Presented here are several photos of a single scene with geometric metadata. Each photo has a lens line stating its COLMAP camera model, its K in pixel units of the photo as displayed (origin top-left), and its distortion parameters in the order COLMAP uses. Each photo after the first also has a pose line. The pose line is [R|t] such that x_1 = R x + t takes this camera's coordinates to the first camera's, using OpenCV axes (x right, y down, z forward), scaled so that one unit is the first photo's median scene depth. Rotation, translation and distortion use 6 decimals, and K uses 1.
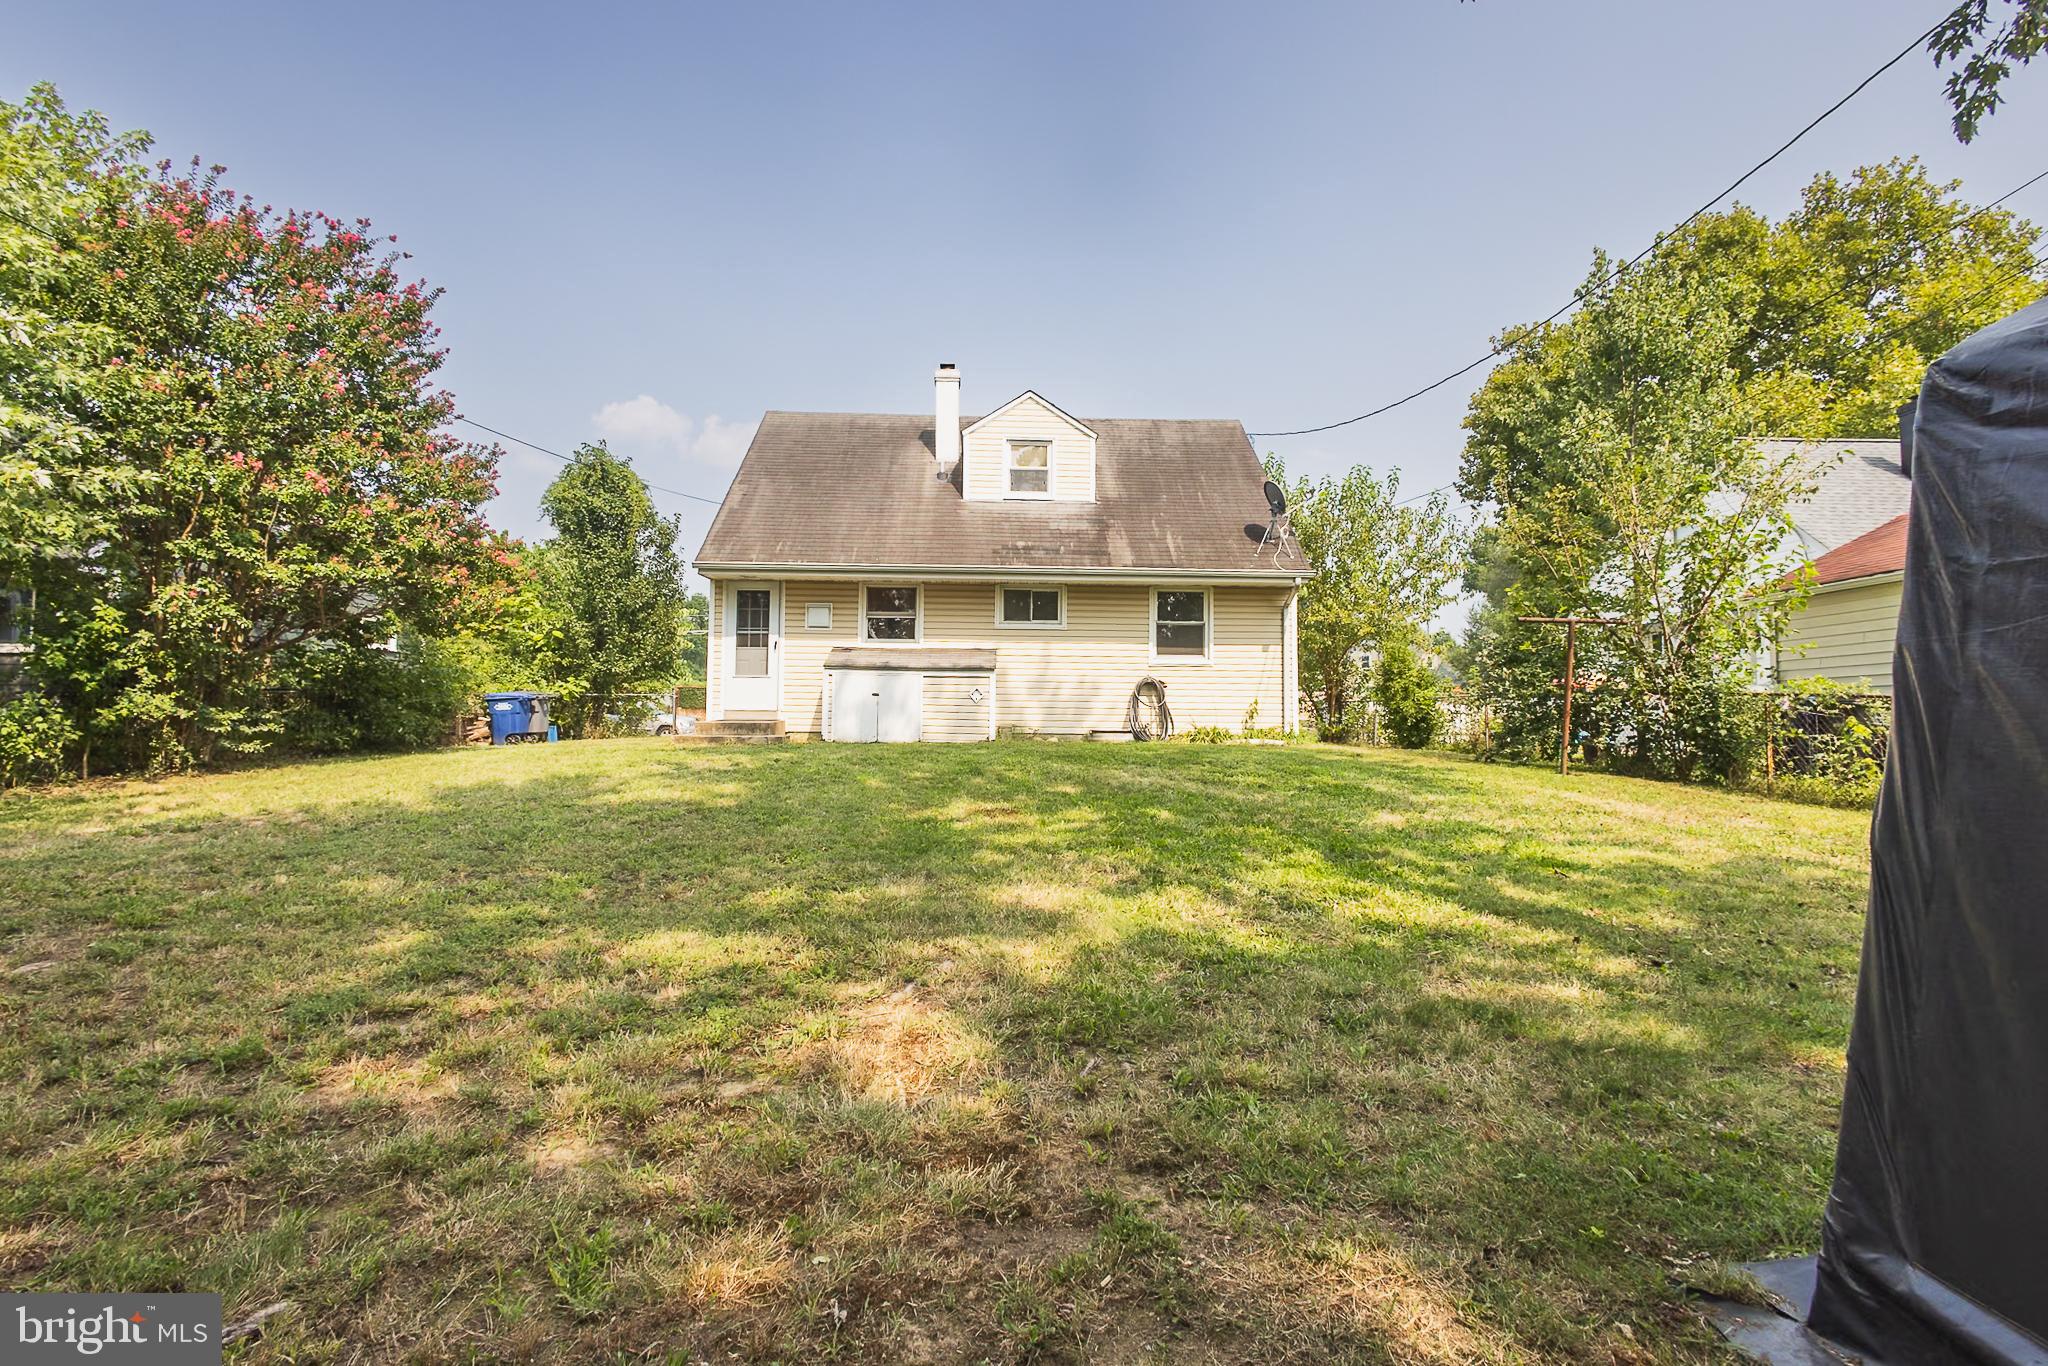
lens RADIAL K [[951.6, 0, 1024.0], [0, 951.6, 683.0], [0, 0, 1]] dist [0.004323, 0.000407]
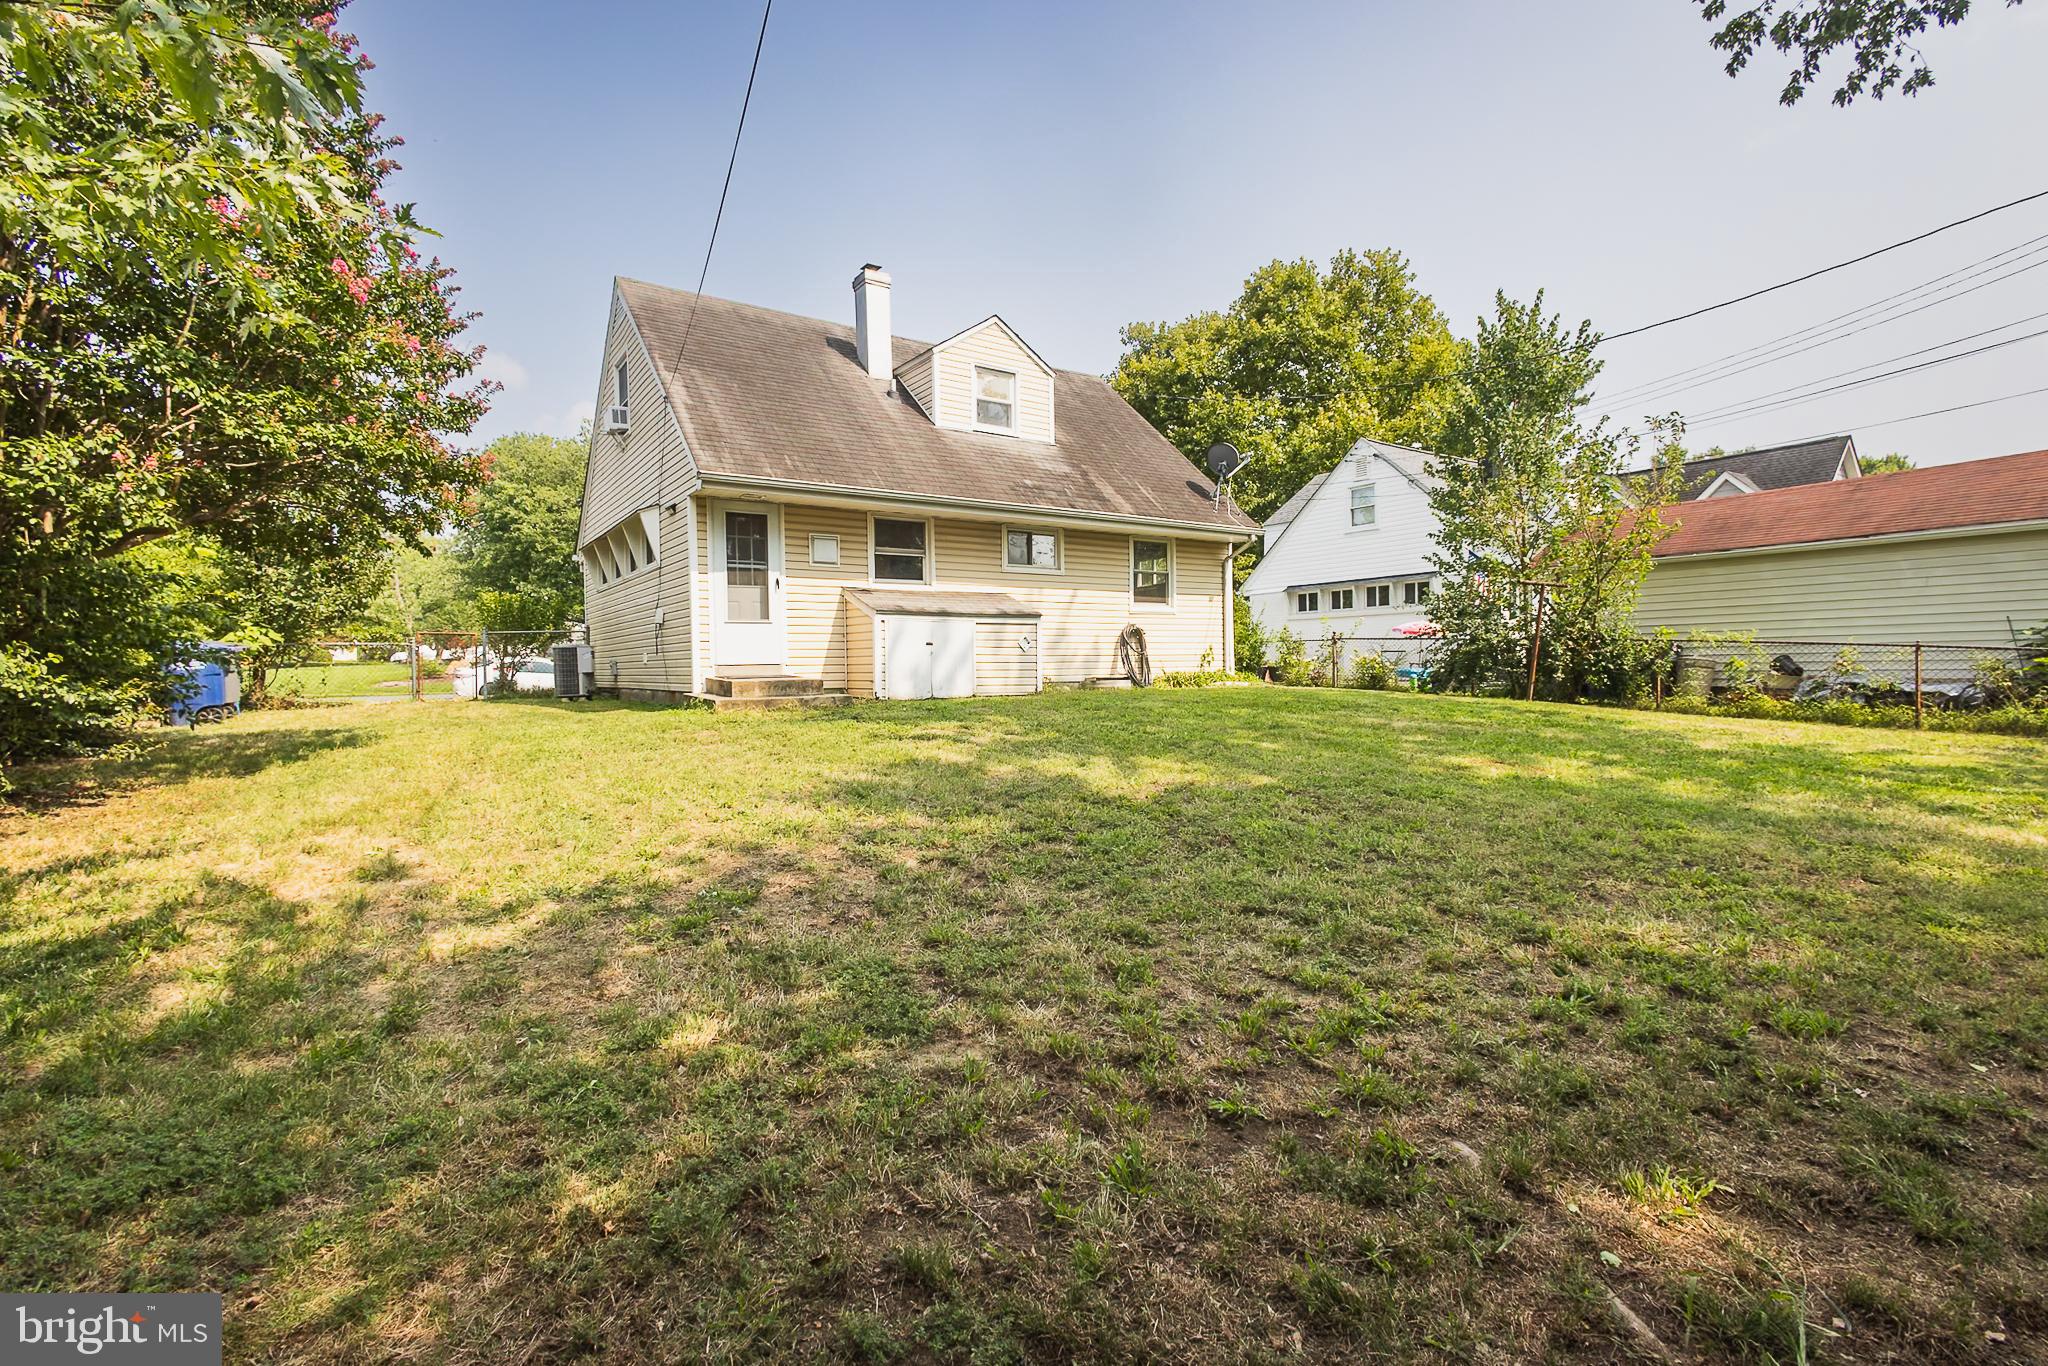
lens RADIAL K [[951.6, 0, 1024.0], [0, 951.6, 683.0], [0, 0, 1]] dist [0.004323, 0.000407]
pose [[0.840515, -0.029731, 0.540972, -0.517858], [0.002122, 0.998666, 0.051588, 0.003281], [-0.541784, -0.042212, 0.839457, 0.204203]]
